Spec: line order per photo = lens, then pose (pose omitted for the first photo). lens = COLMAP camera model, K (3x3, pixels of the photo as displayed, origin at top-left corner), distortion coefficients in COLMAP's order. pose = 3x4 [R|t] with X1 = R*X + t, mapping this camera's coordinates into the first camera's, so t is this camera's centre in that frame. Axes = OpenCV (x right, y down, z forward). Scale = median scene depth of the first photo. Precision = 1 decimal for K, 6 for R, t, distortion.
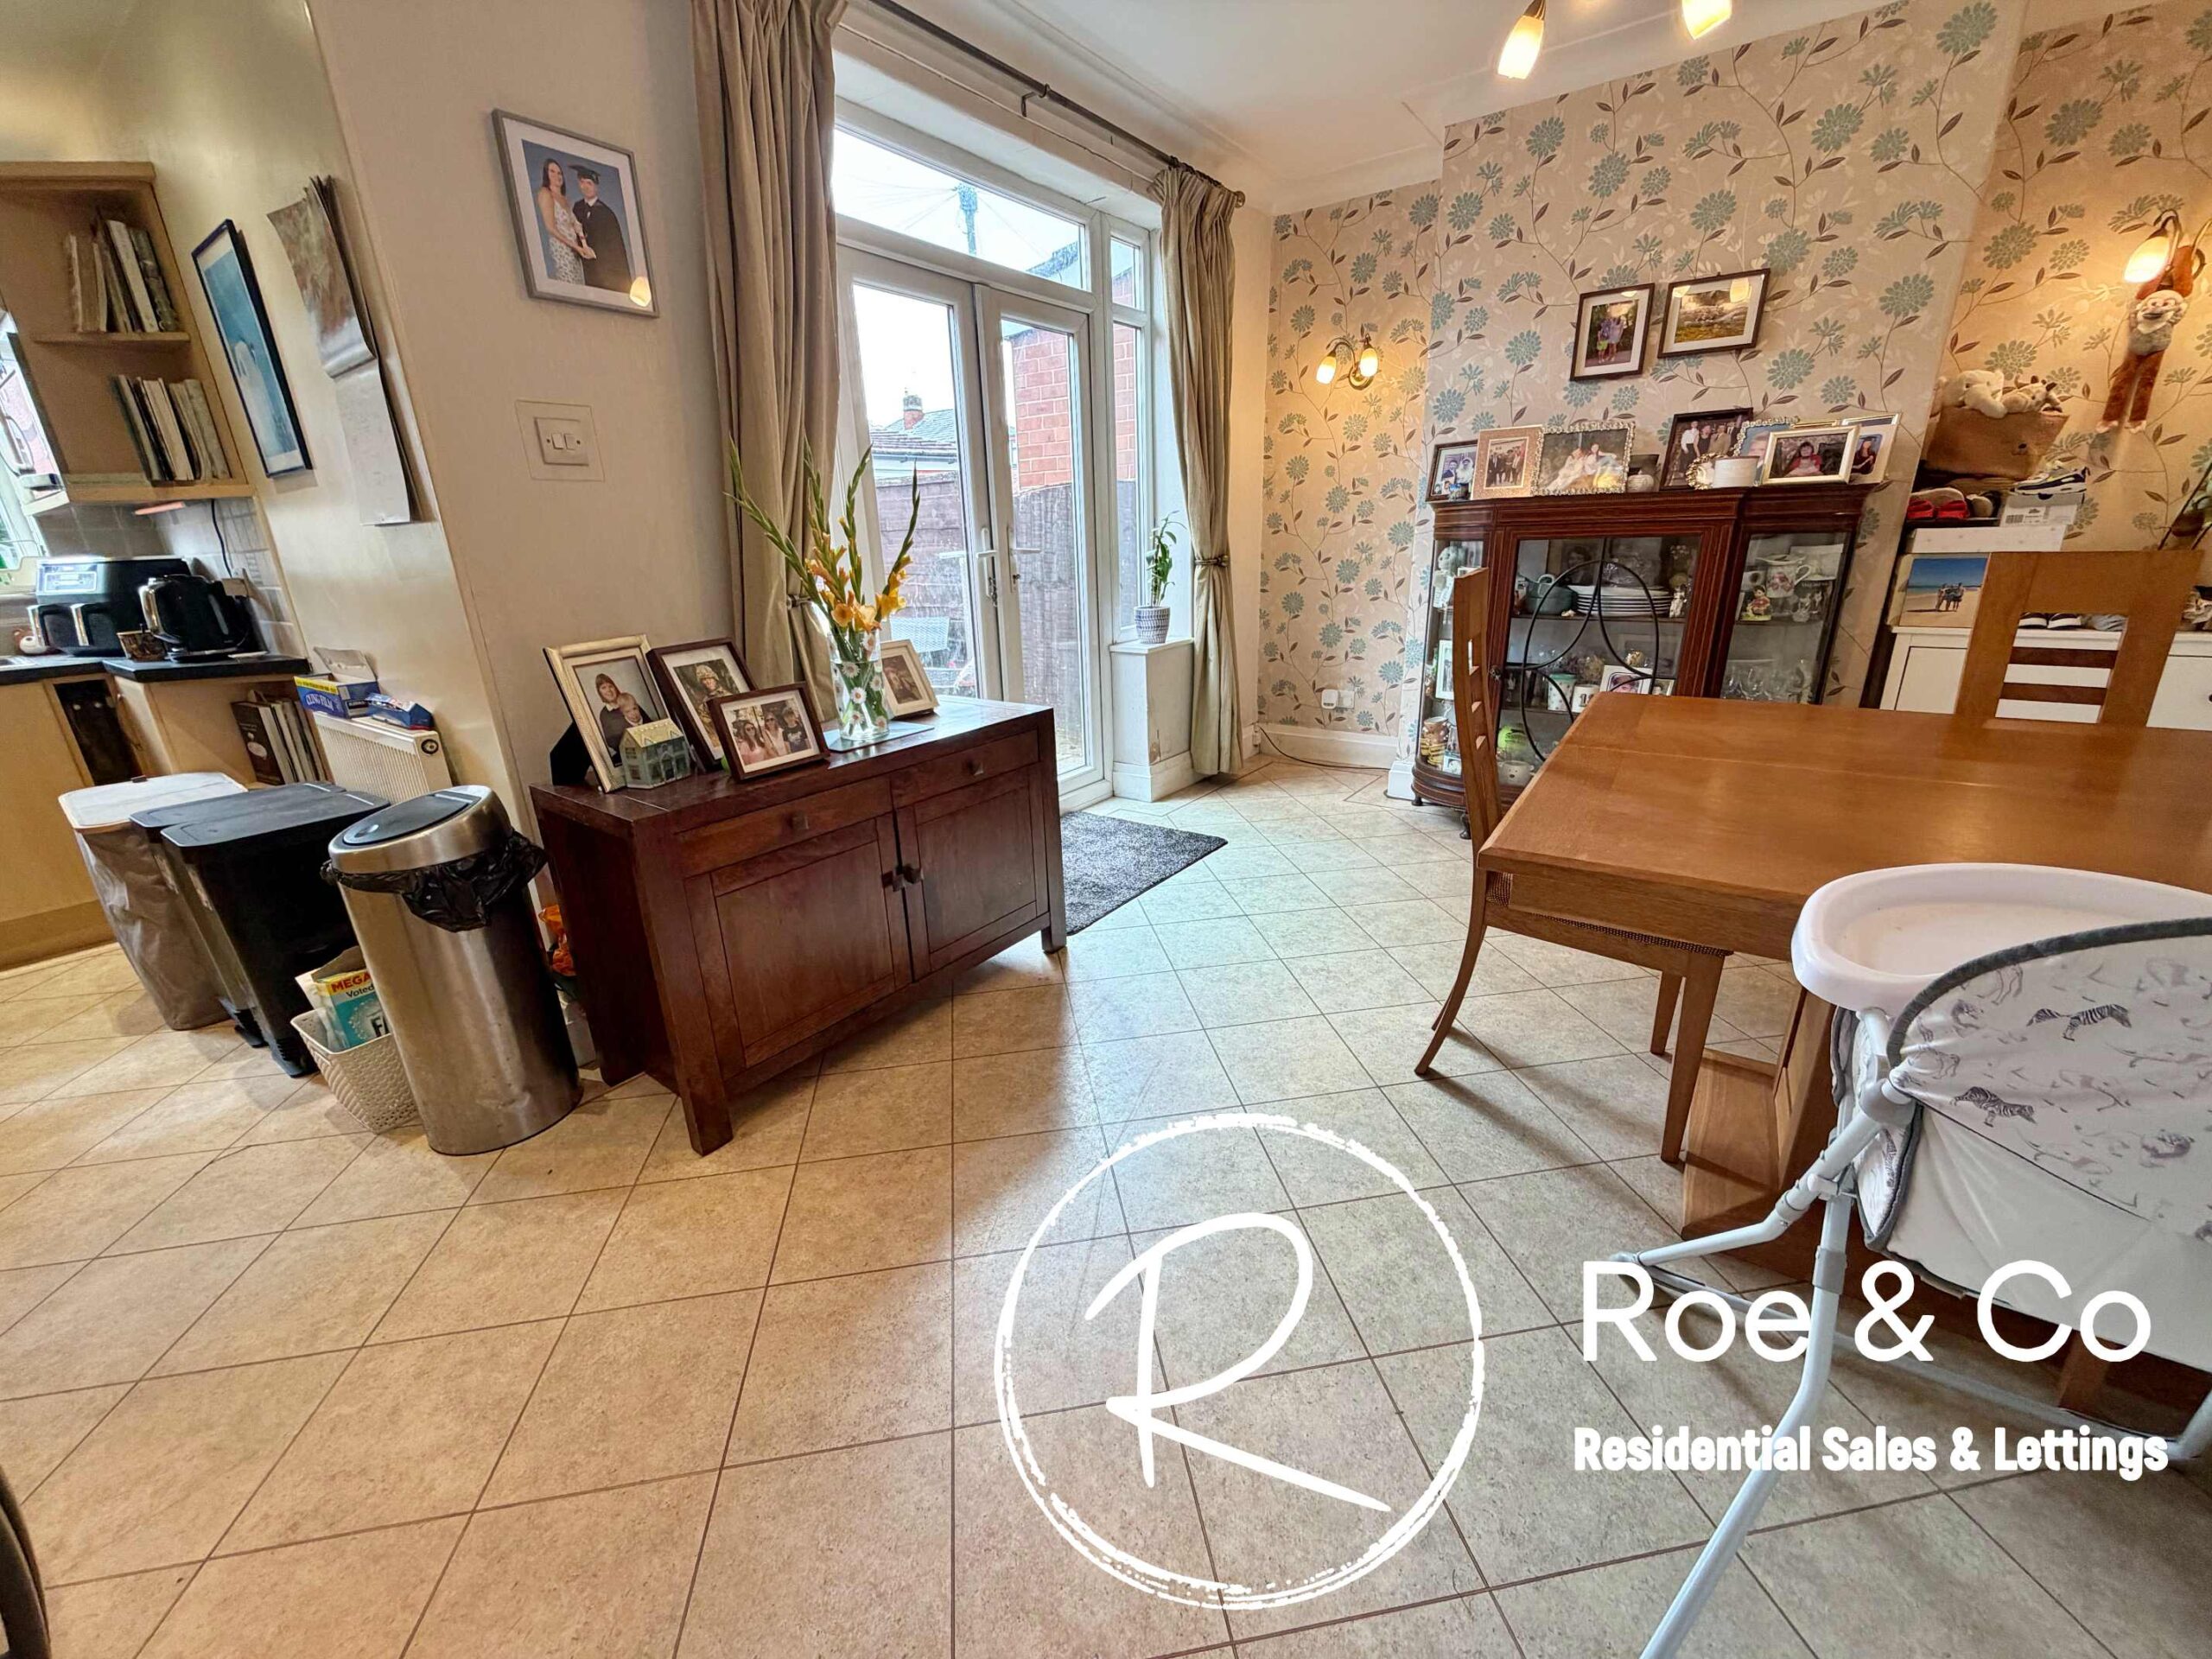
lens RADIAL K [[885.6, 0, 1106.0], [0, 885.6, 829.5], [0, 0, 1]] dist [-0.002474, 0.000015]
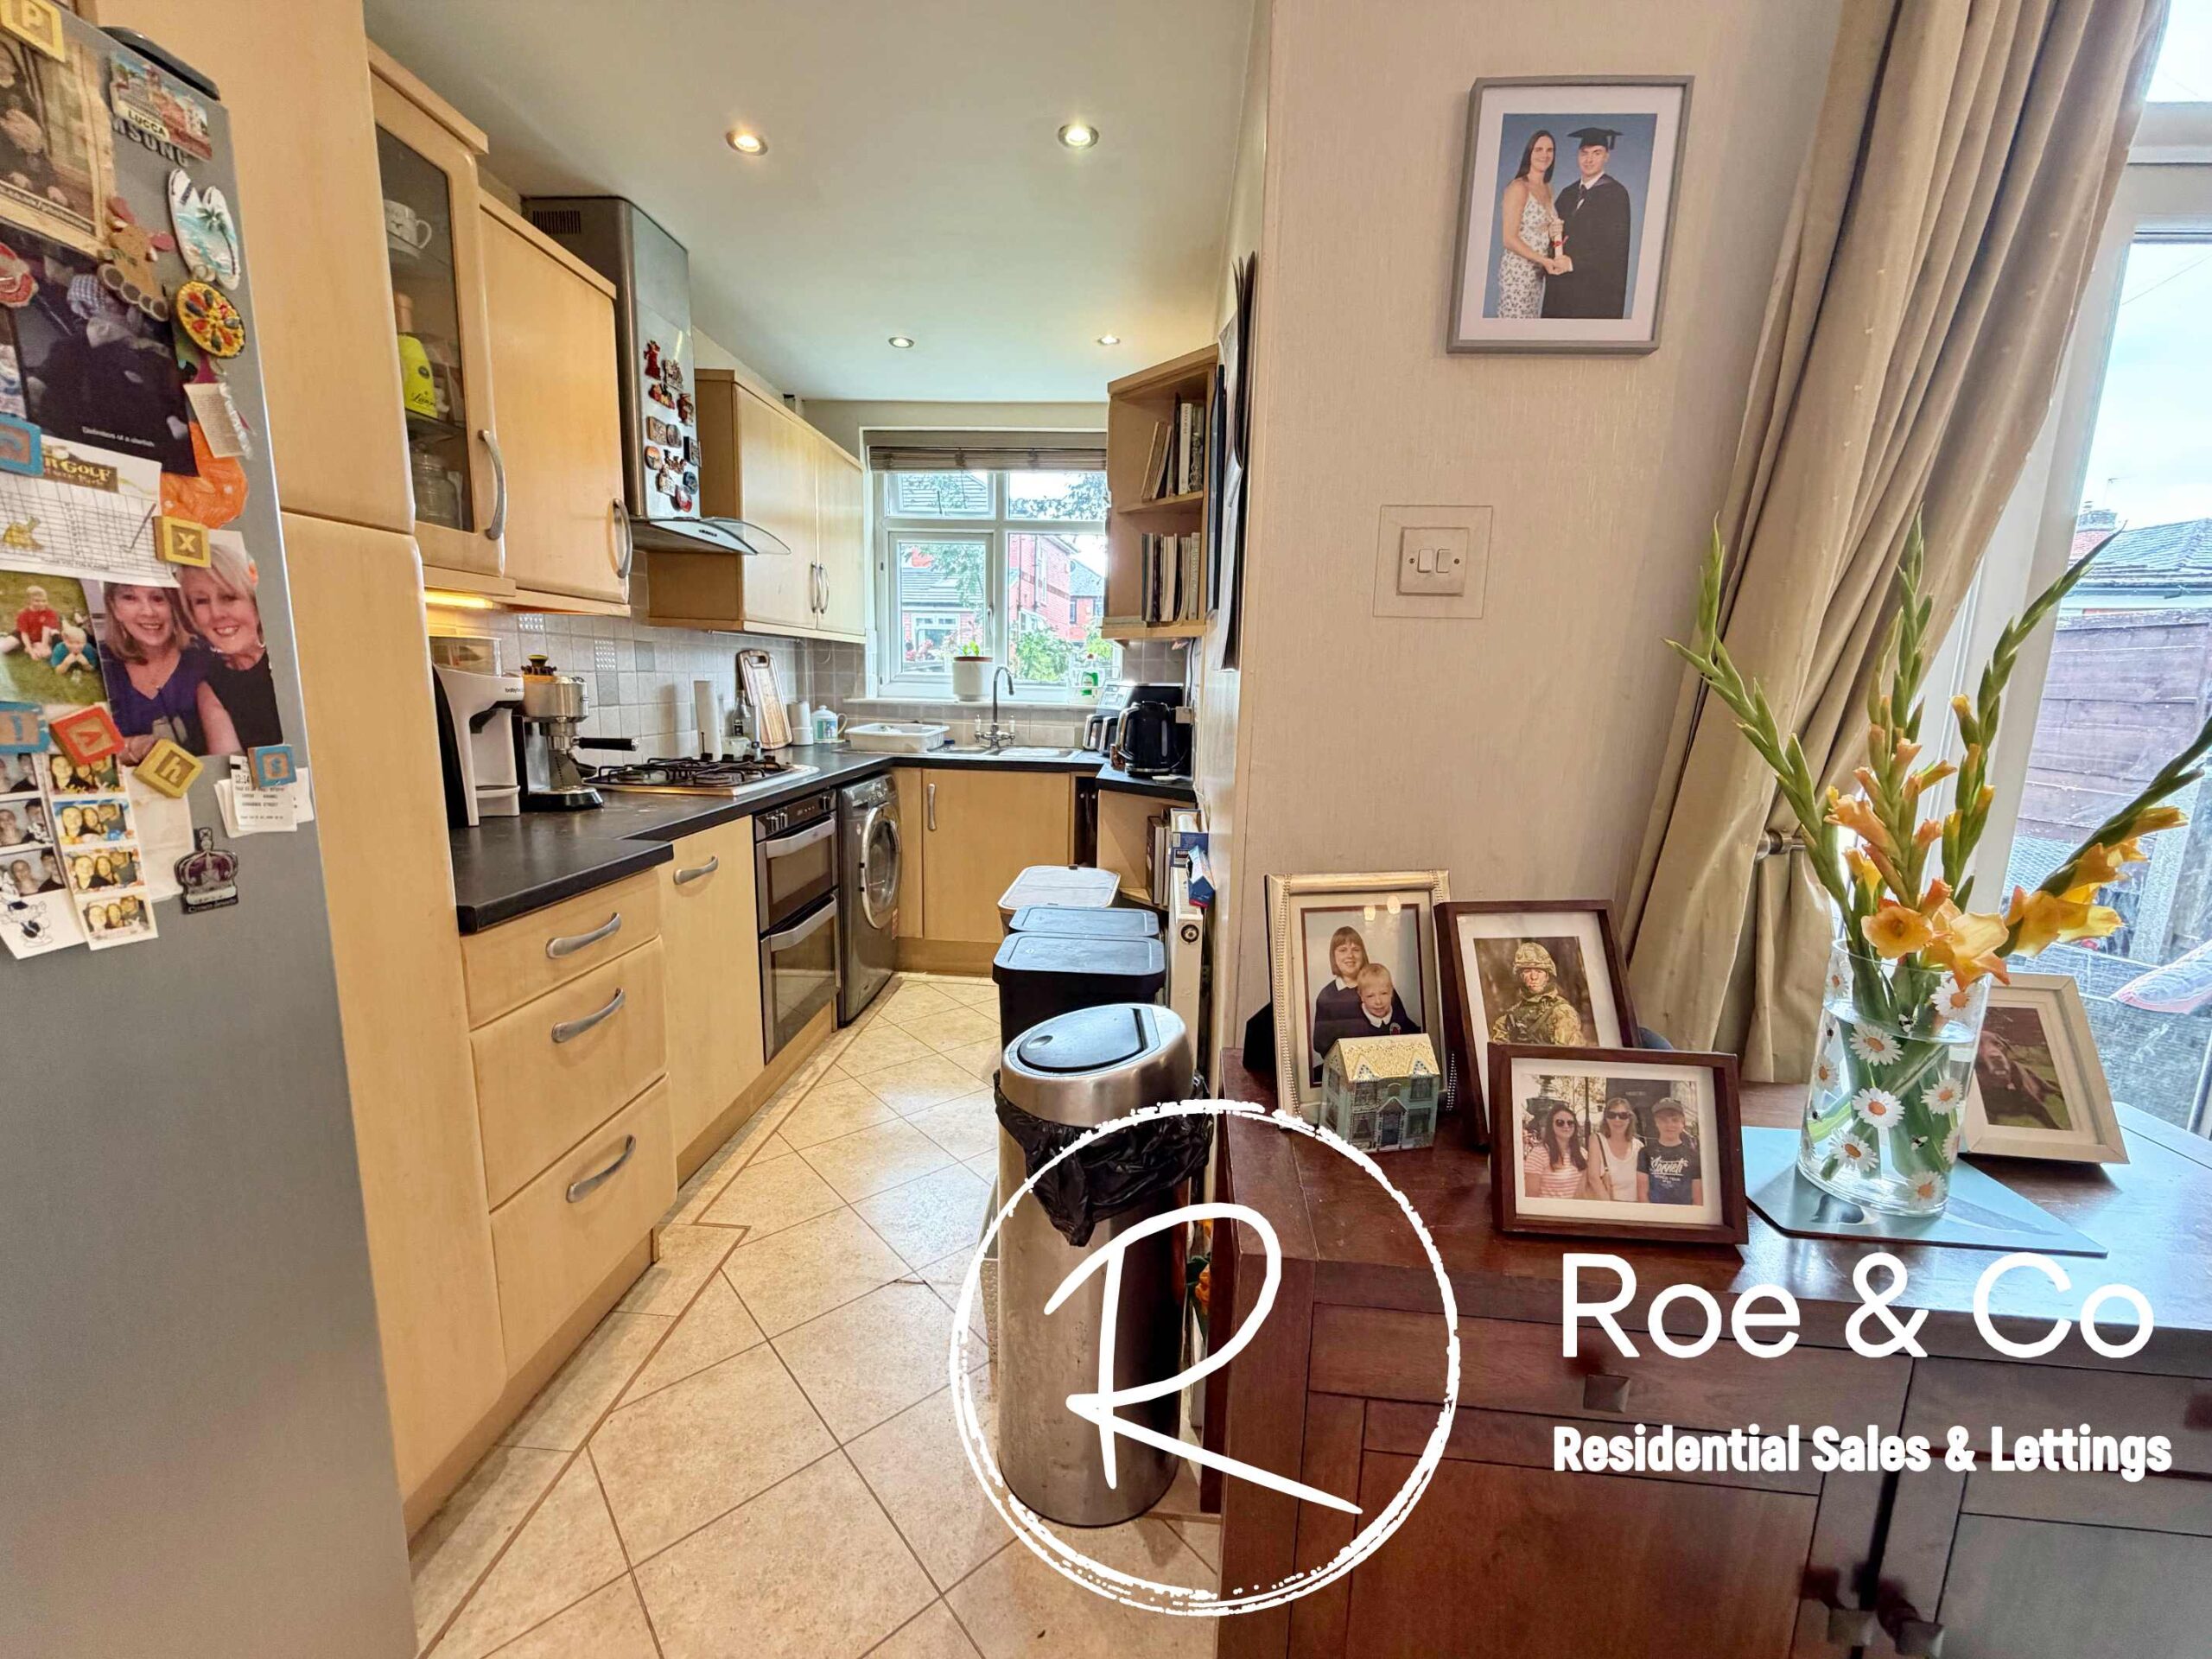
lens RADIAL K [[883.2, 0, 1097.4], [0, 883.2, 826.2], [0, 0, 1]] dist [0.000607, 0.000359]
pose [[0.529425, 0.188088, -0.827244, -0.164785], [-0.310986, 0.950262, 0.017032, -0.181127], [0.789302, 0.248244, 0.561585, 0.471798]]
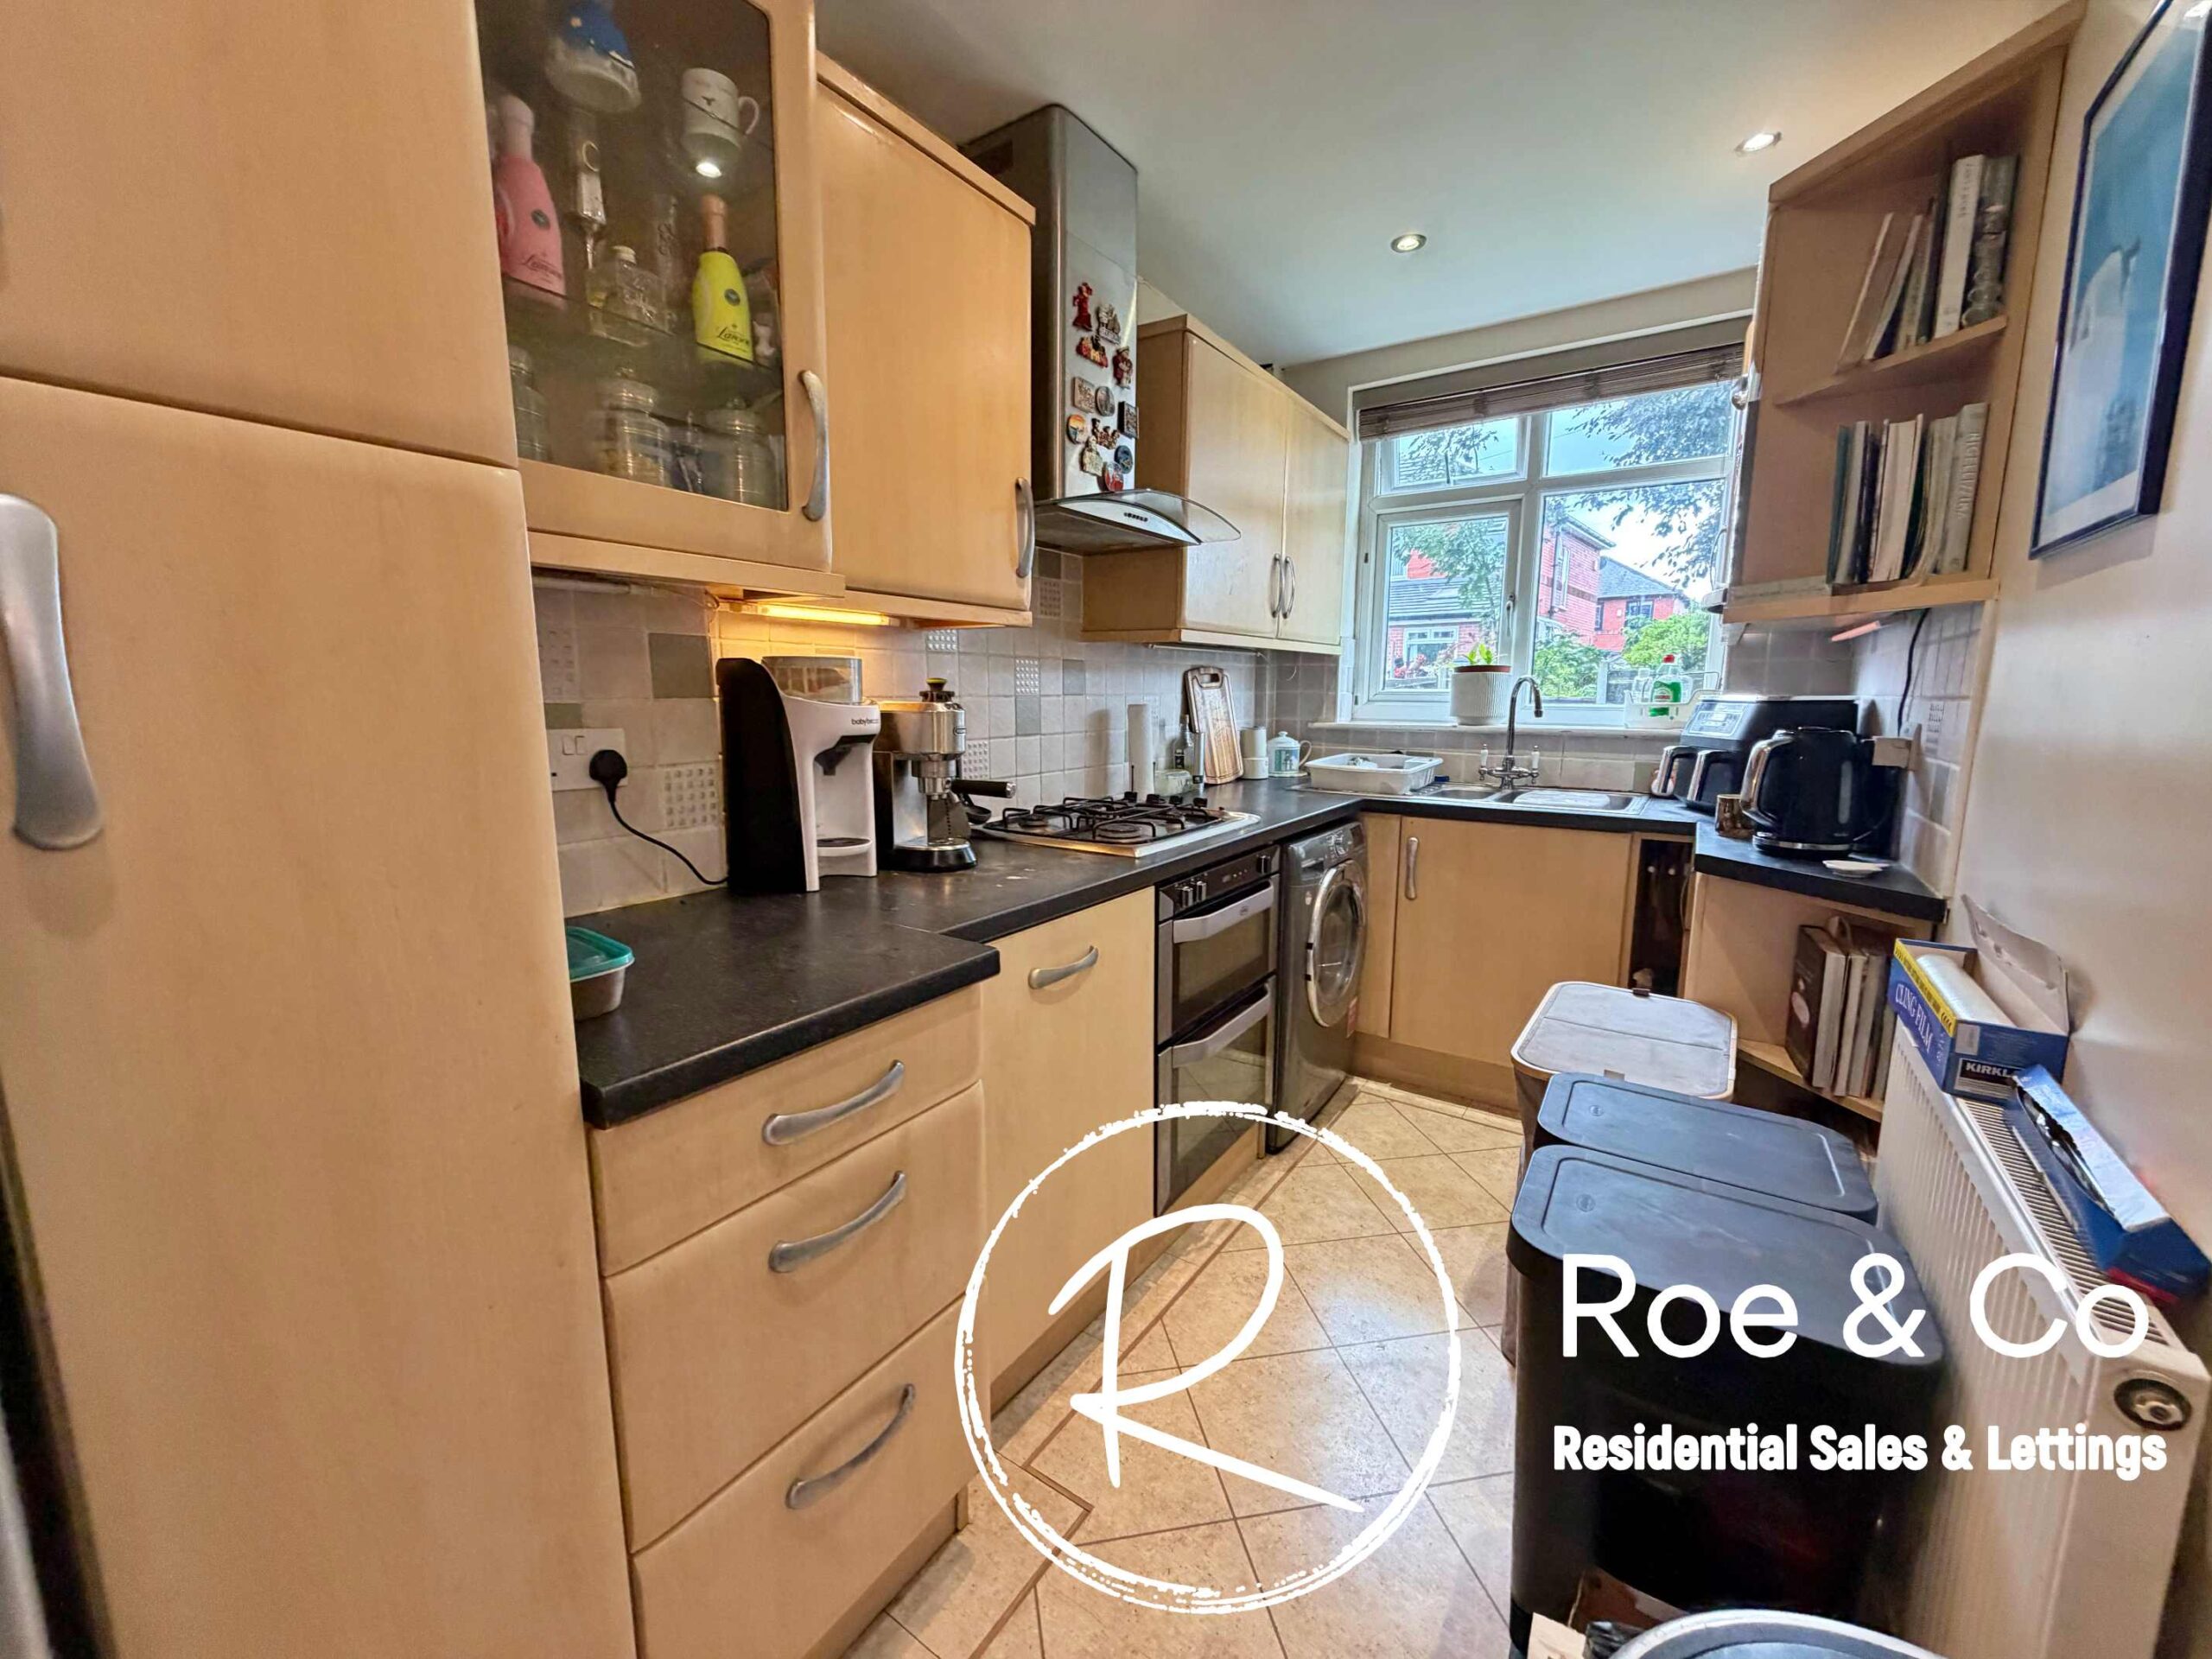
lens RADIAL K [[883.2, 0, 1097.4], [0, 883.2, 826.2], [0, 0, 1]] dist [0.000607, 0.000359]
pose [[0.027505, 0.185602, -0.982240, -0.550600], [-0.320576, 0.932350, 0.167197, -0.213518], [0.946823, 0.310284, 0.085144, 0.621605]]
